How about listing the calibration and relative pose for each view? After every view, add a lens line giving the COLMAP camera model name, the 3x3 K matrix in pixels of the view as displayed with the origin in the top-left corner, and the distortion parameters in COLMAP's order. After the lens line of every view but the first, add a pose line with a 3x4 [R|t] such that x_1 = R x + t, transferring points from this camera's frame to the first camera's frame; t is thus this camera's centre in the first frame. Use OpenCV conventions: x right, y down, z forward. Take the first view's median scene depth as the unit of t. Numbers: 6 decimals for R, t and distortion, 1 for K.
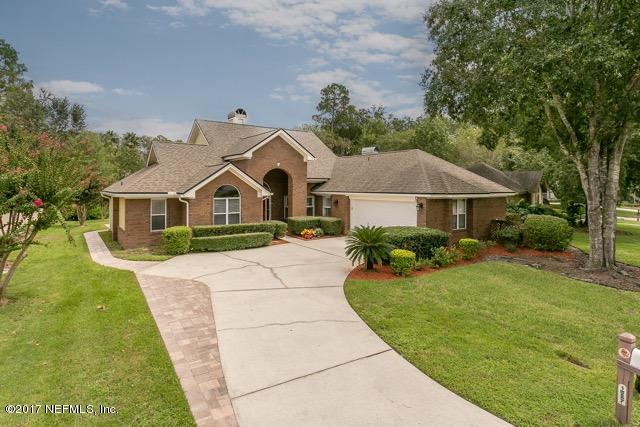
lens RADIAL K [[329.6, 0, 311.0], [0, 329.6, 193.7], [0, 0, 1]] dist [0.003485, 0.000446]
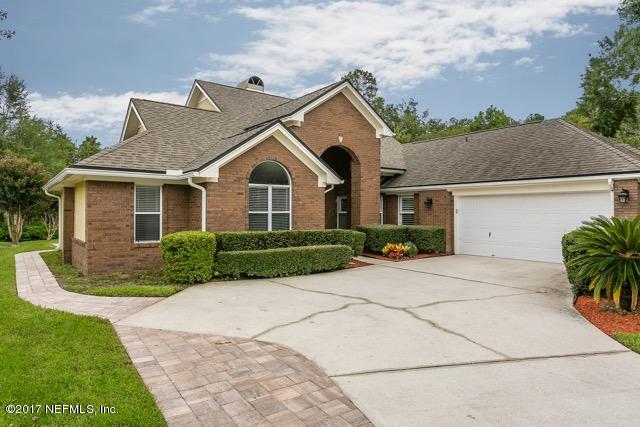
lens RADIAL K [[388.3, 0, 320.0], [0, 388.3, 213.5], [0, 0, 1]] dist [0.000020, -0.000315]
pose [[0.999288, -0.000801, 0.037711, -0.191900], [0.001395, 0.999875, -0.015735, 0.071724], [-0.037694, 0.015776, 0.999165, 0.328193]]
